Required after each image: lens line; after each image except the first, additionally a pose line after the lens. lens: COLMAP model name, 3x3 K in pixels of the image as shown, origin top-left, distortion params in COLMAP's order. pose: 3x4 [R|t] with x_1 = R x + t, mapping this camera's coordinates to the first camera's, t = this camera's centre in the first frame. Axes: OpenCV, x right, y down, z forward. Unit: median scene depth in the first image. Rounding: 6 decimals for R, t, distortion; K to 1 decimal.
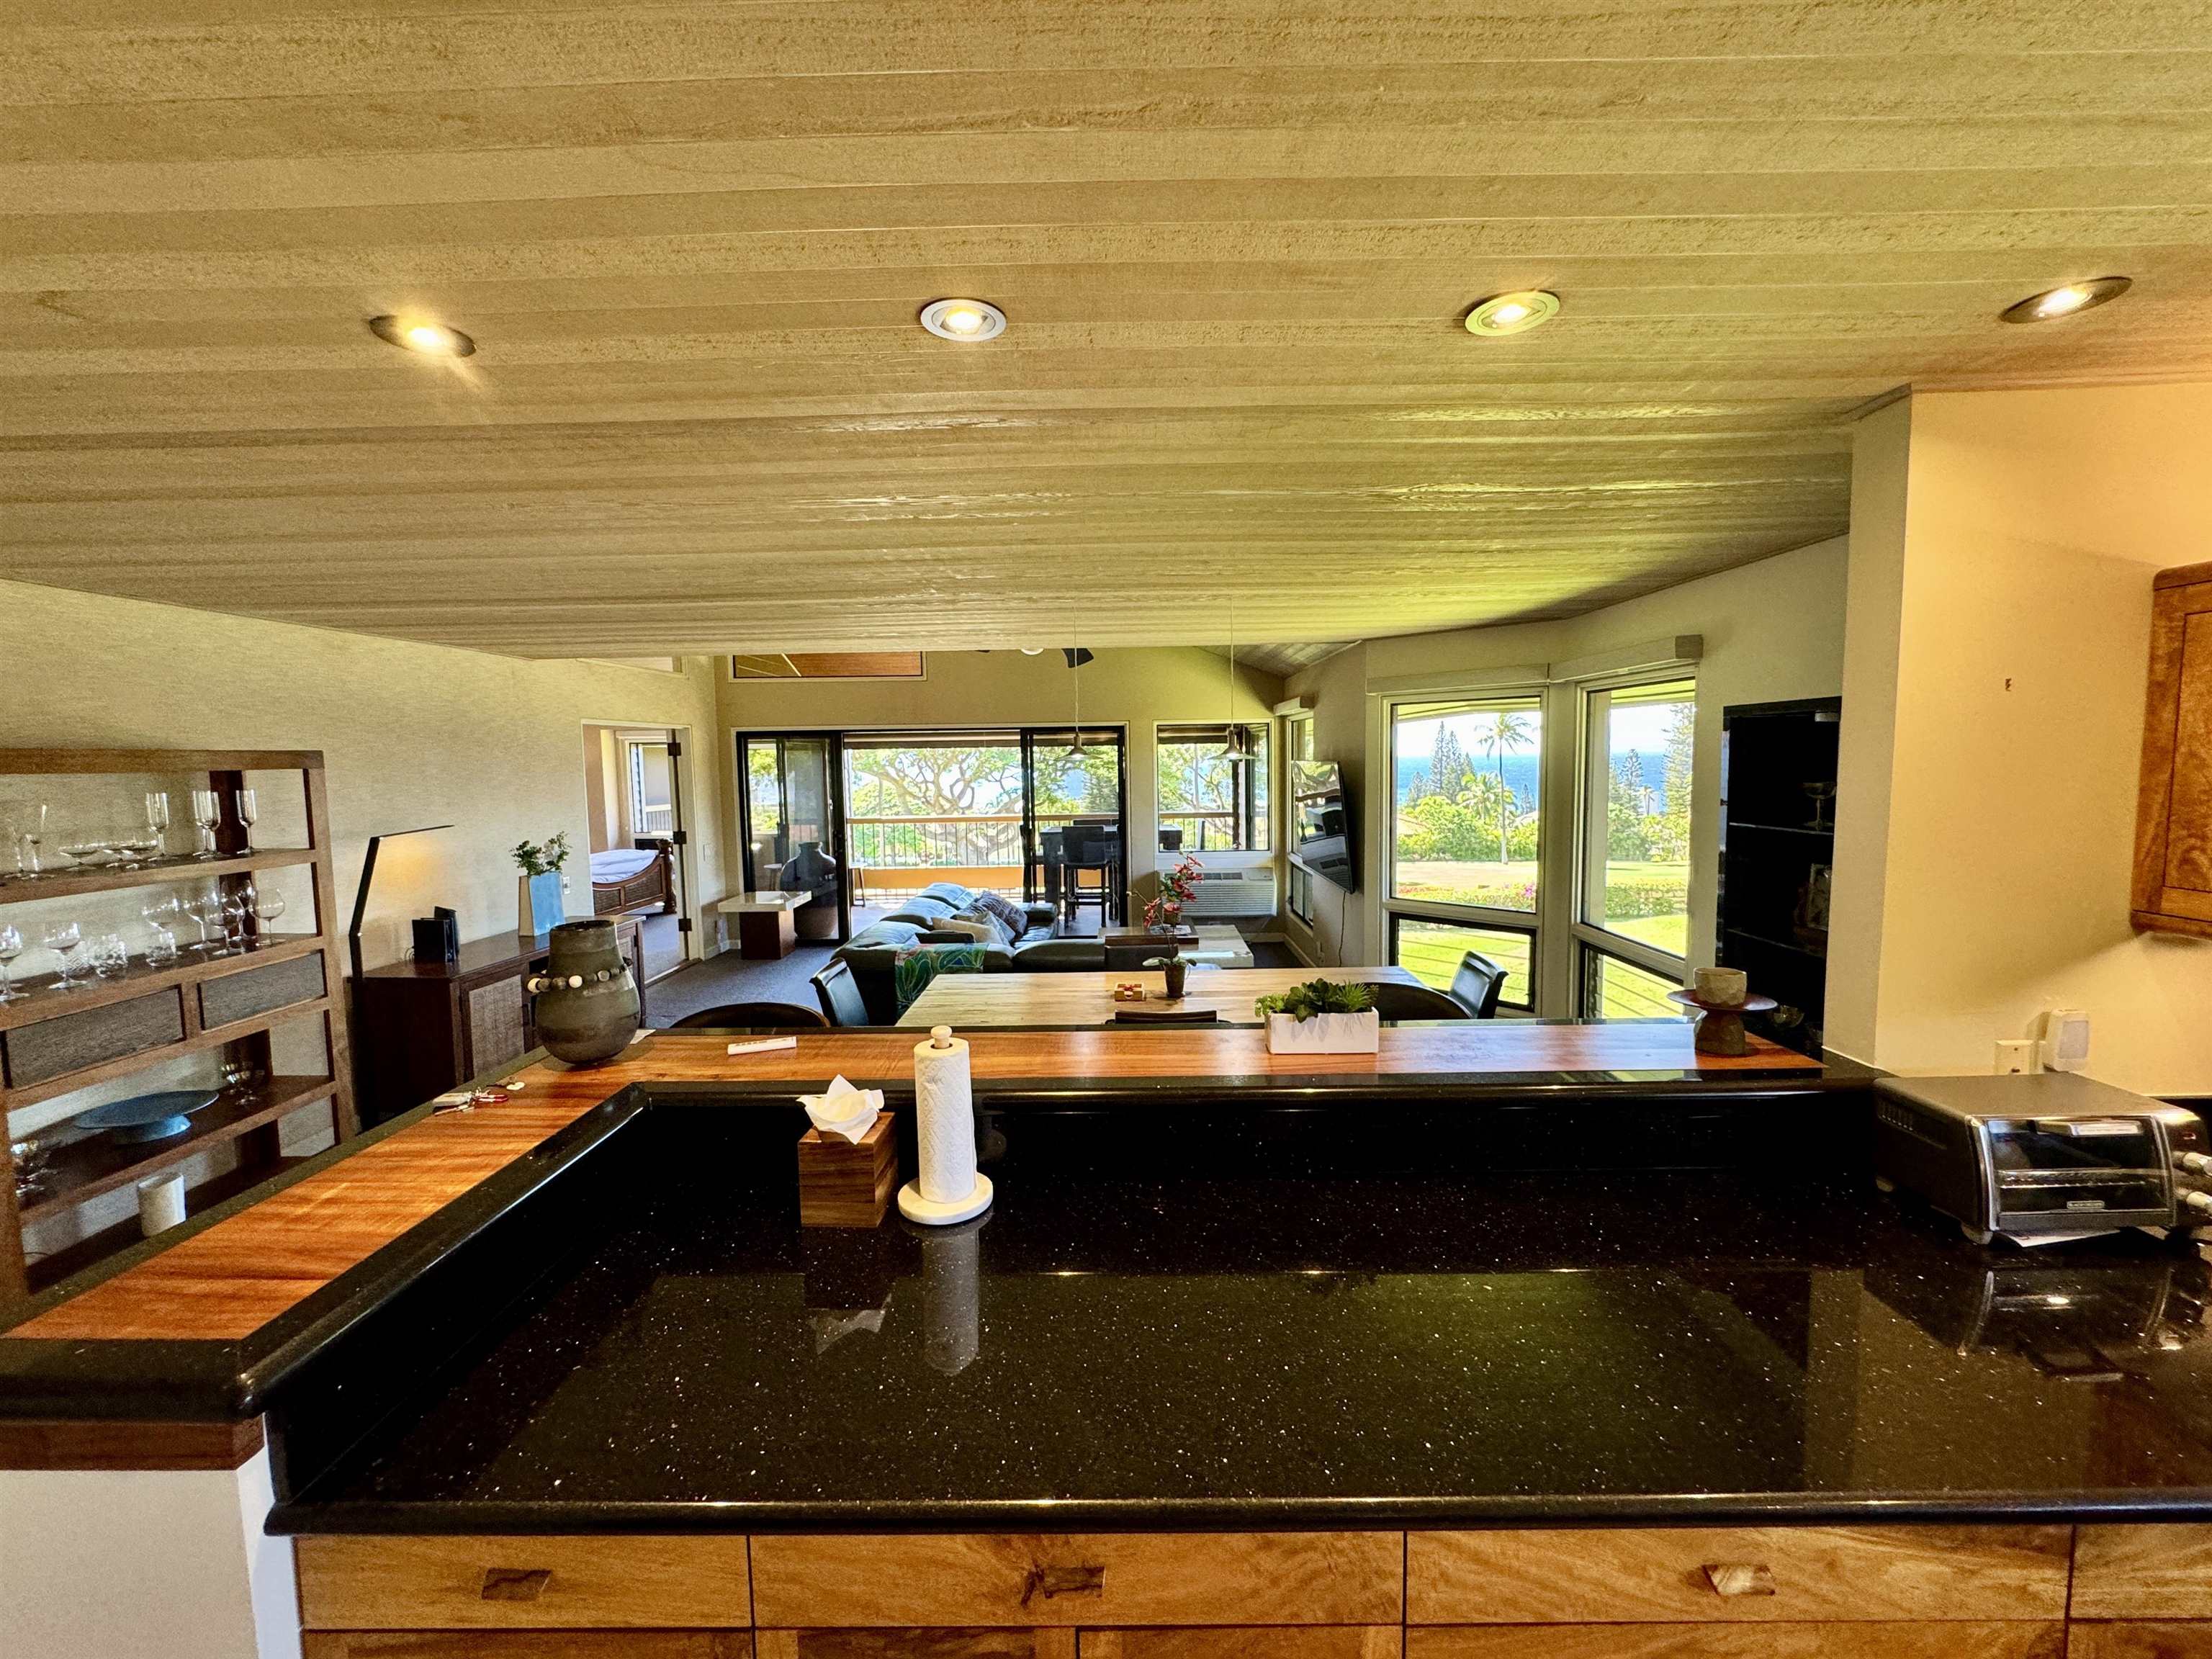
lens RADIAL K [[886.6, 0, 1107.8], [0, 886.6, 829.6], [0, 0, 1]] dist [-0.003226, 0.000539]
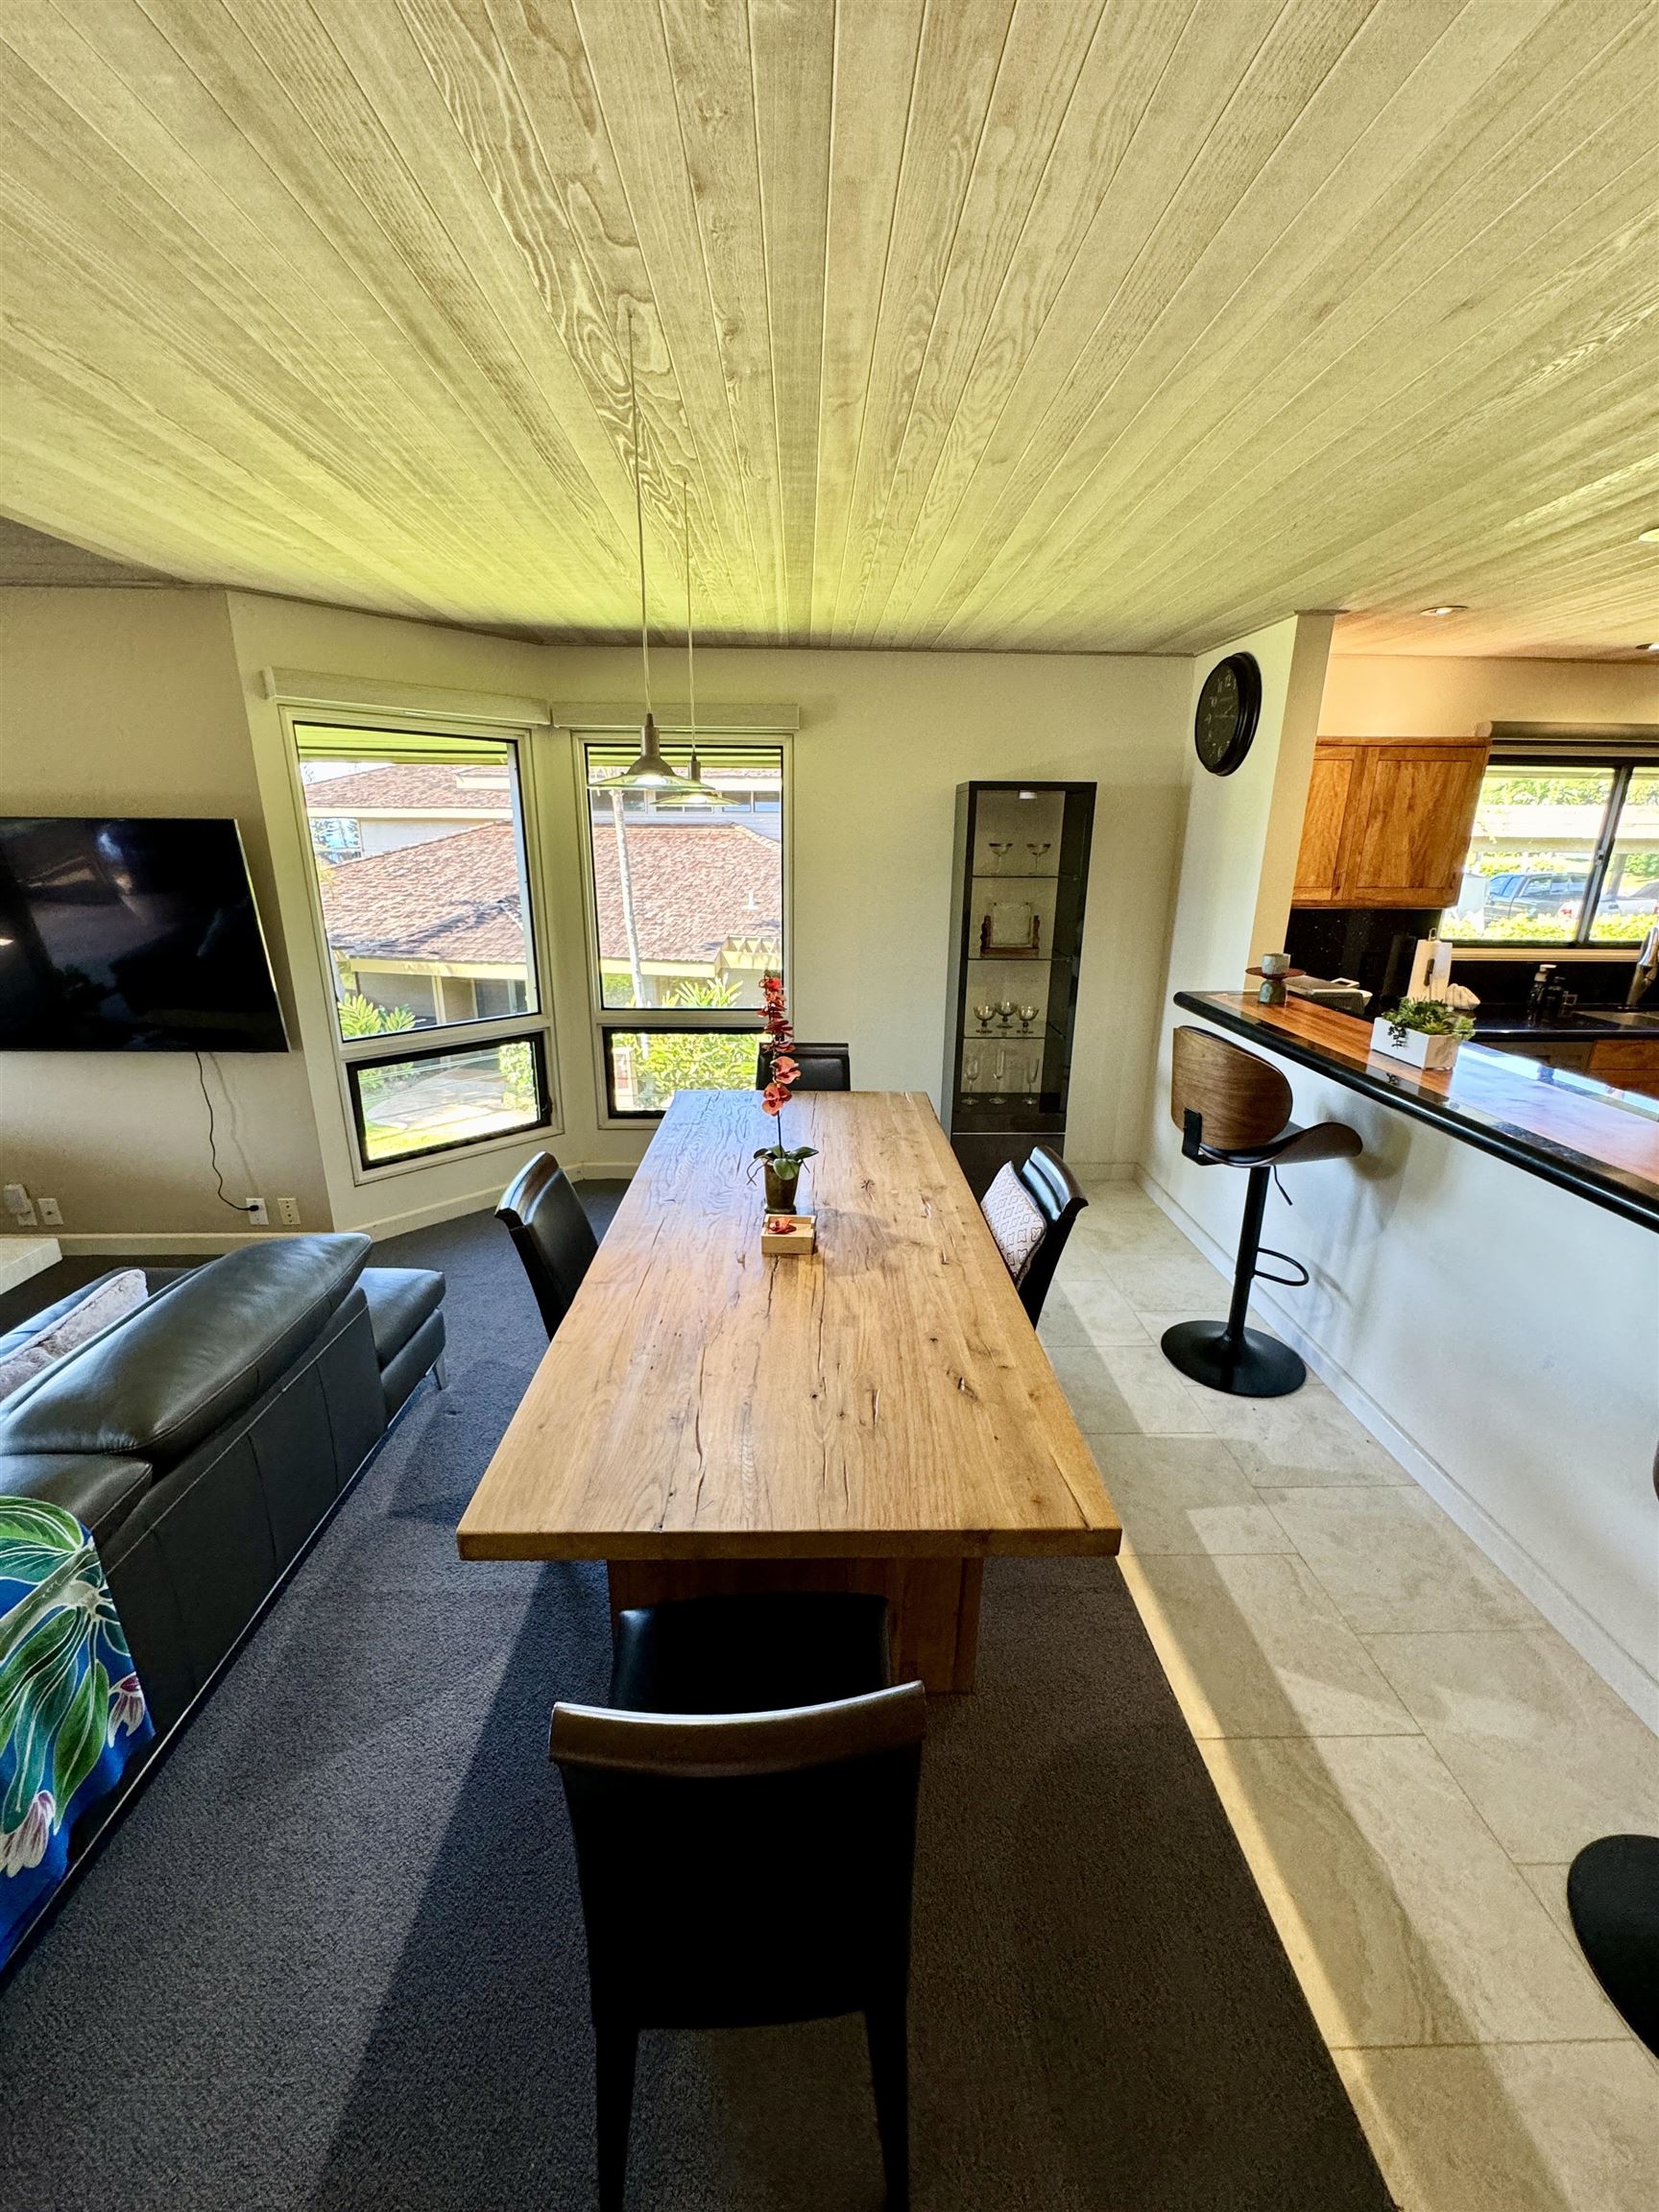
lens RADIAL K [[886.6, 0, 830.1], [0, 886.6, 1109.0], [0, 0, 1]] dist [-0.003226, 0.000539]
pose [[-0.043155, -0.279029, 0.959313, -0.593996], [0.073677, 0.956704, 0.281584, -0.058355], [-0.996348, 0.082831, -0.020728, 1.182848]]
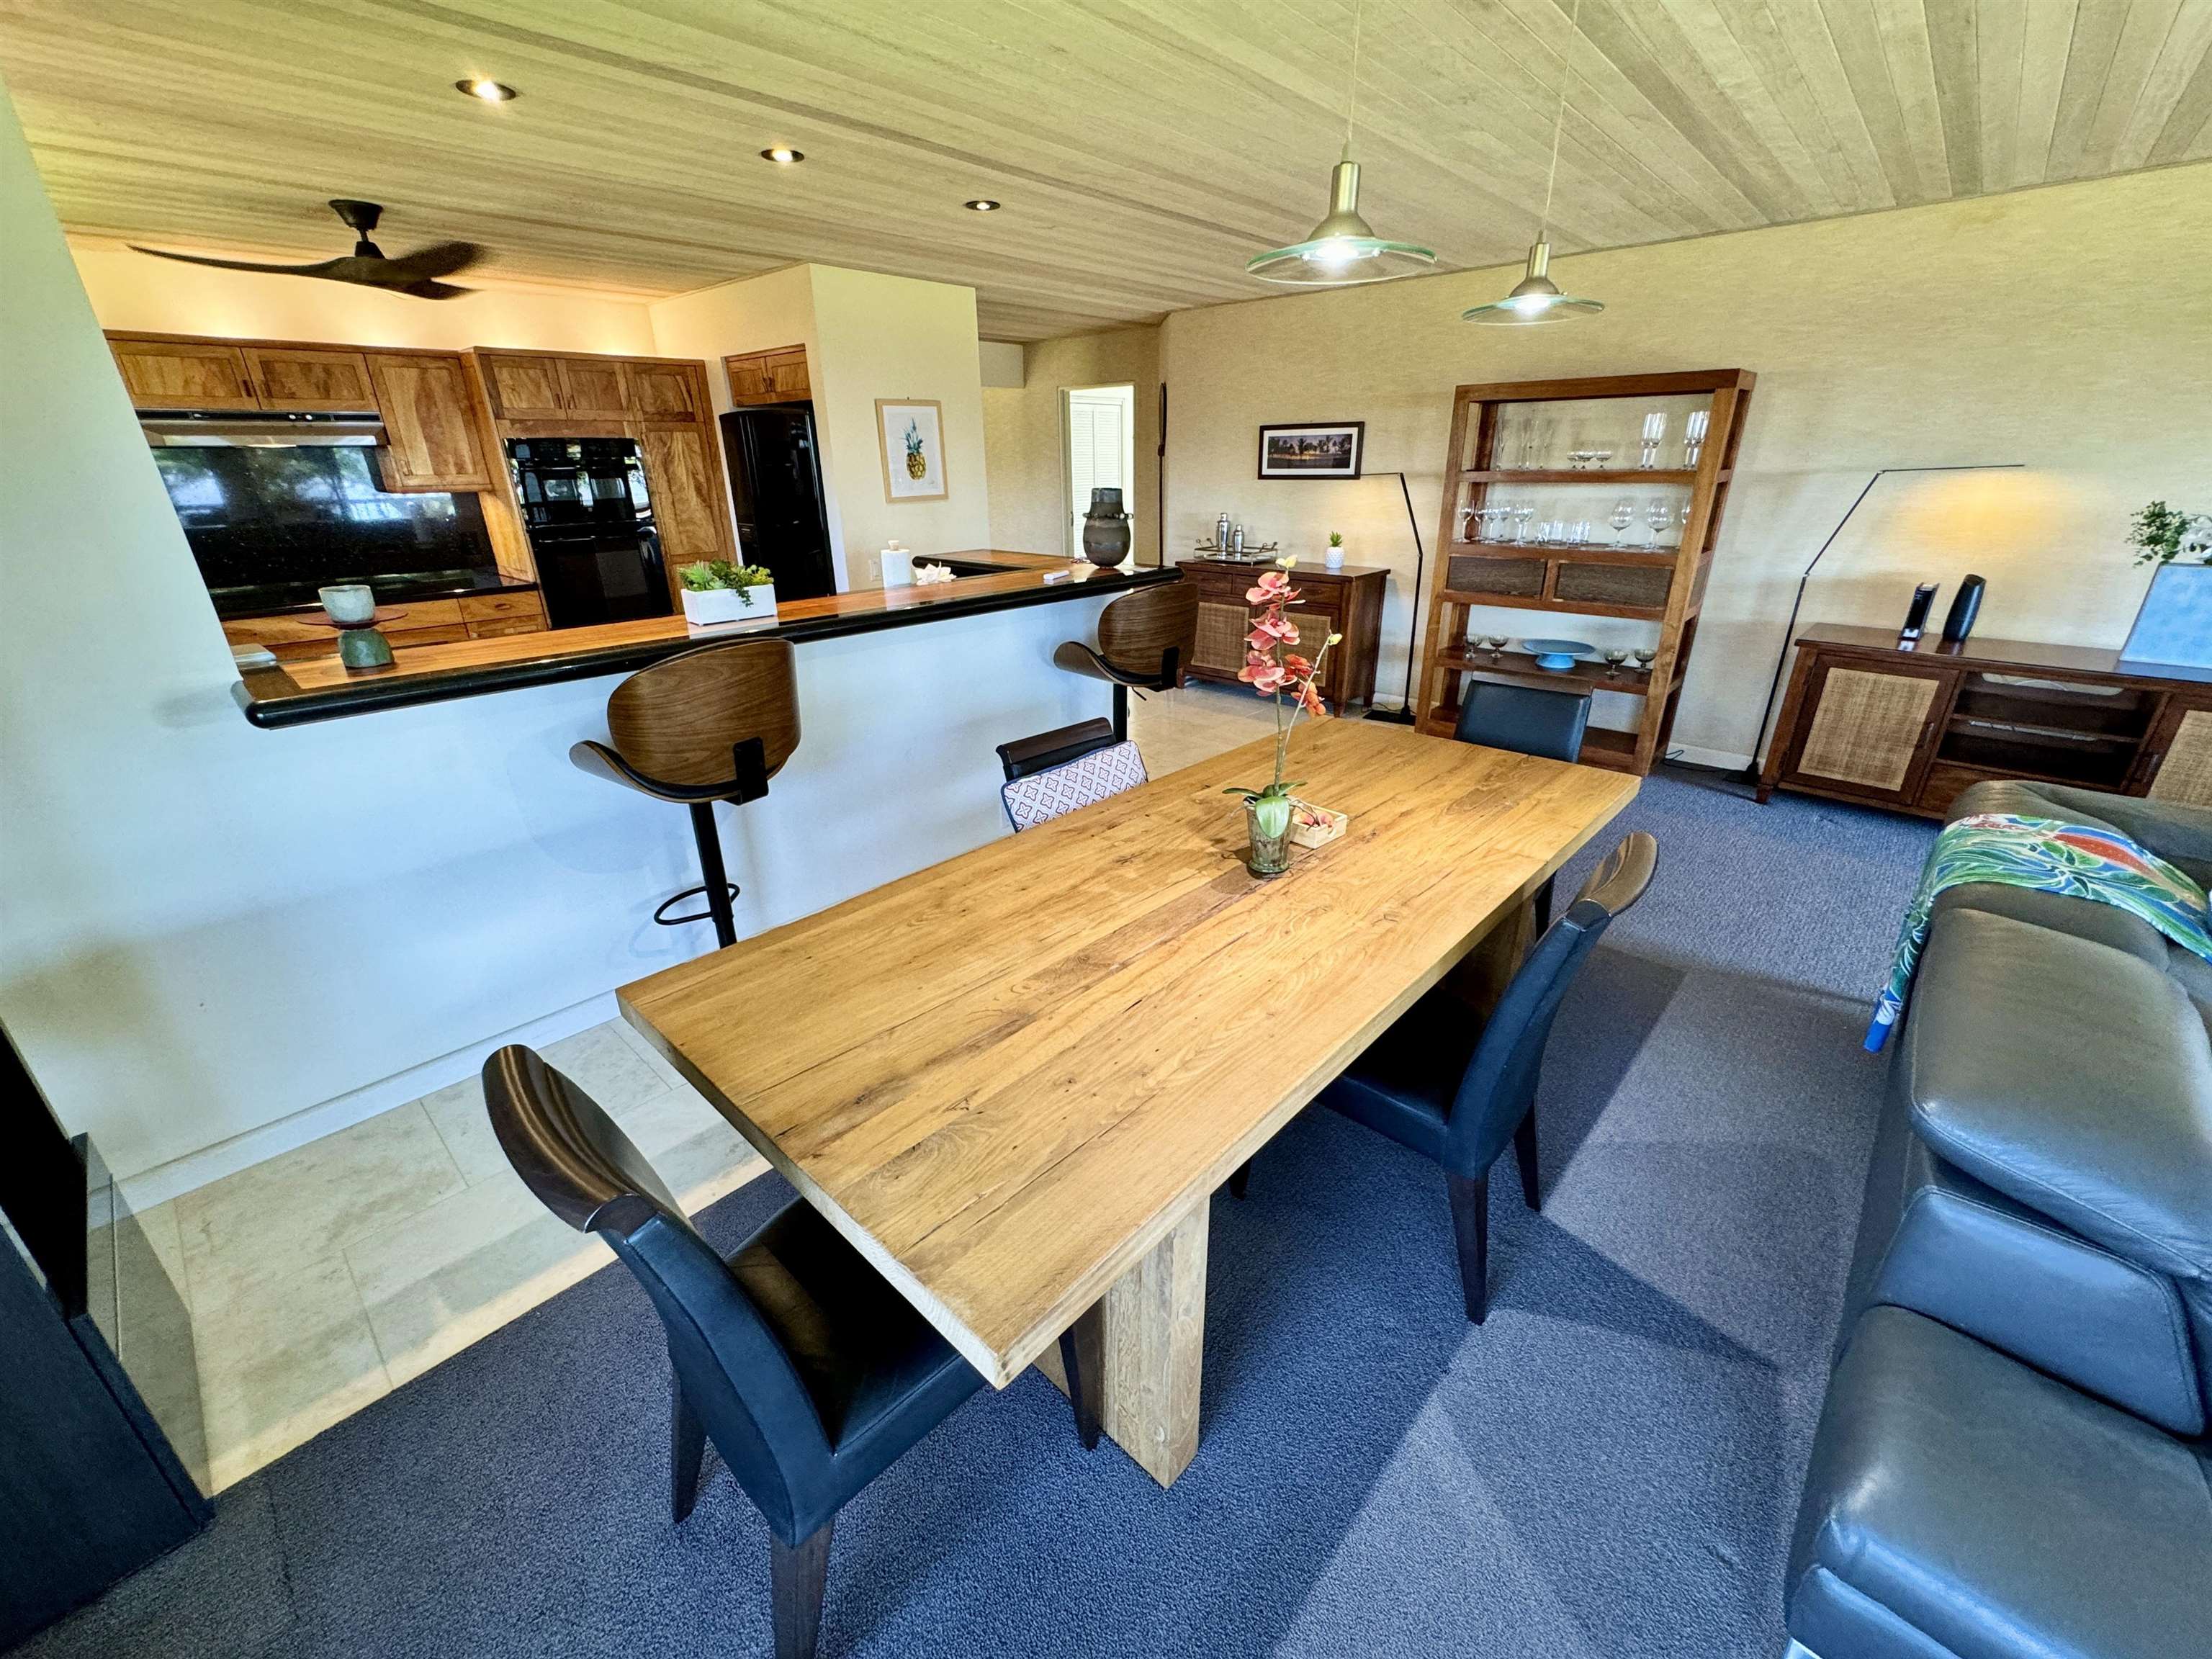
lens RADIAL K [[886.6, 0, 1107.8], [0, 886.6, 829.6], [0, 0, 1]] dist [-0.003226, 0.000539]
pose [[-0.666032, 0.312181, -0.677454, 0.552142], [-0.038127, 0.892774, 0.448888, -0.053508], [0.744948, 0.324803, -0.582714, 1.470592]]
